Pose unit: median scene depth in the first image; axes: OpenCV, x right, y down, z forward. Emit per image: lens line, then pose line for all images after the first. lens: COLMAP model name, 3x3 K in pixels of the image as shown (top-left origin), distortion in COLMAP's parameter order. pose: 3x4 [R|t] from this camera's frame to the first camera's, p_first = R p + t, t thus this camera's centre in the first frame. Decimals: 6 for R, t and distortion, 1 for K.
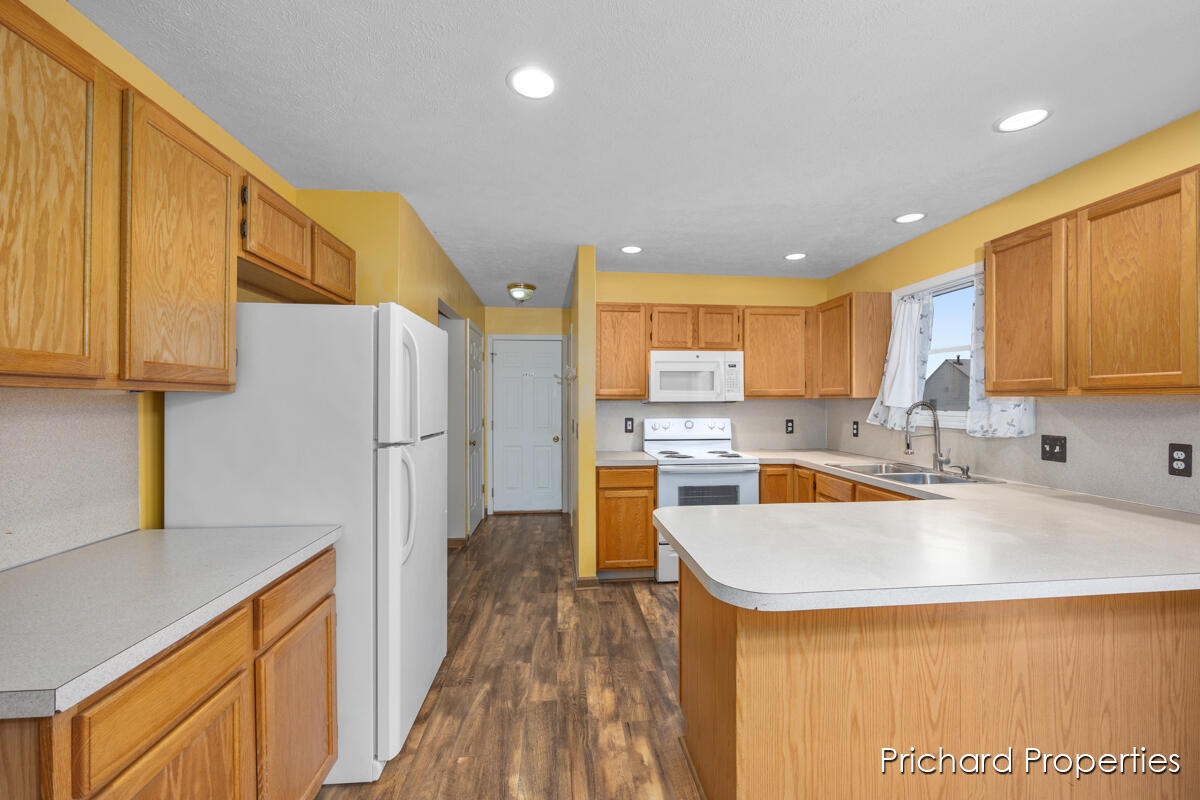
lens RADIAL K [[500.6, 0, 605.3], [0, 500.6, 403.5], [0, 0, 1]] dist [0.000268, 0.000238]
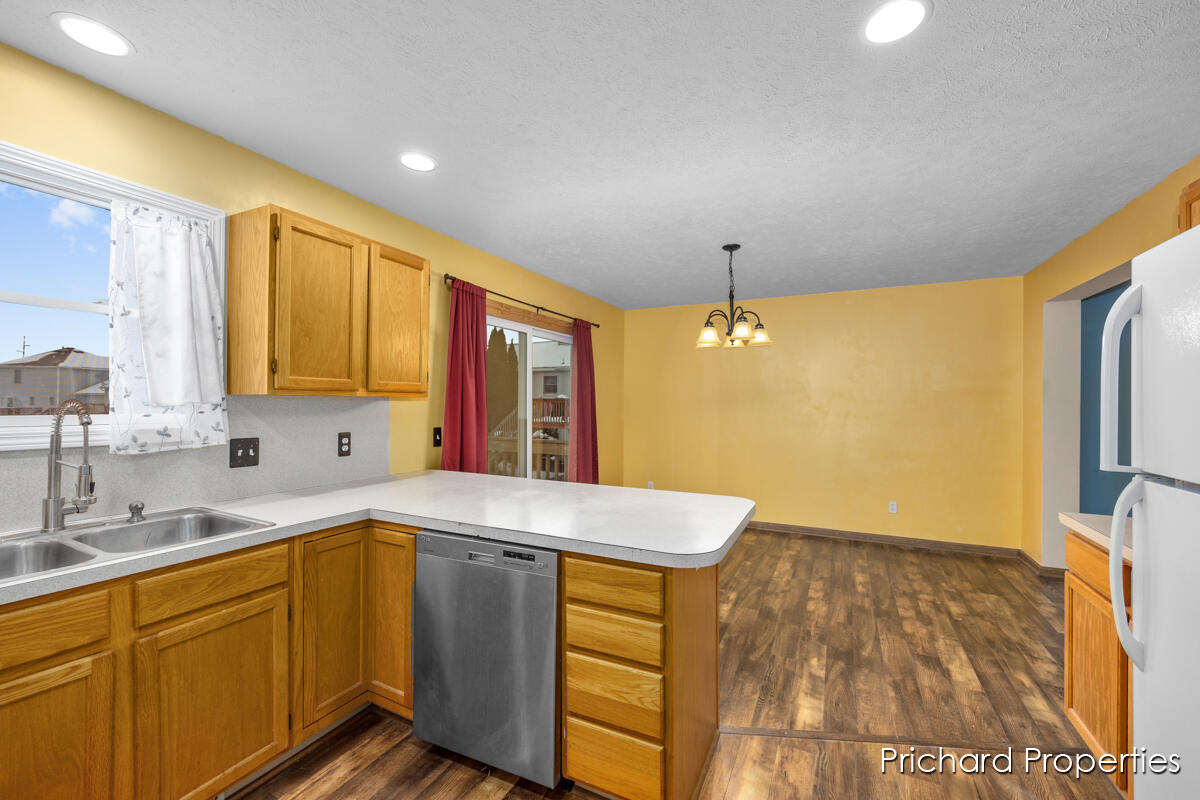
lens RADIAL K [[500.6, 0, 605.3], [0, 500.6, 403.5], [0, 0, 1]] dist [0.000268, 0.000238]
pose [[-0.856440, -0.005320, 0.516219, -0.125789], [-0.004407, 0.999986, 0.002994, -0.003992], [-0.516228, 0.000289, -0.856451, 1.452845]]
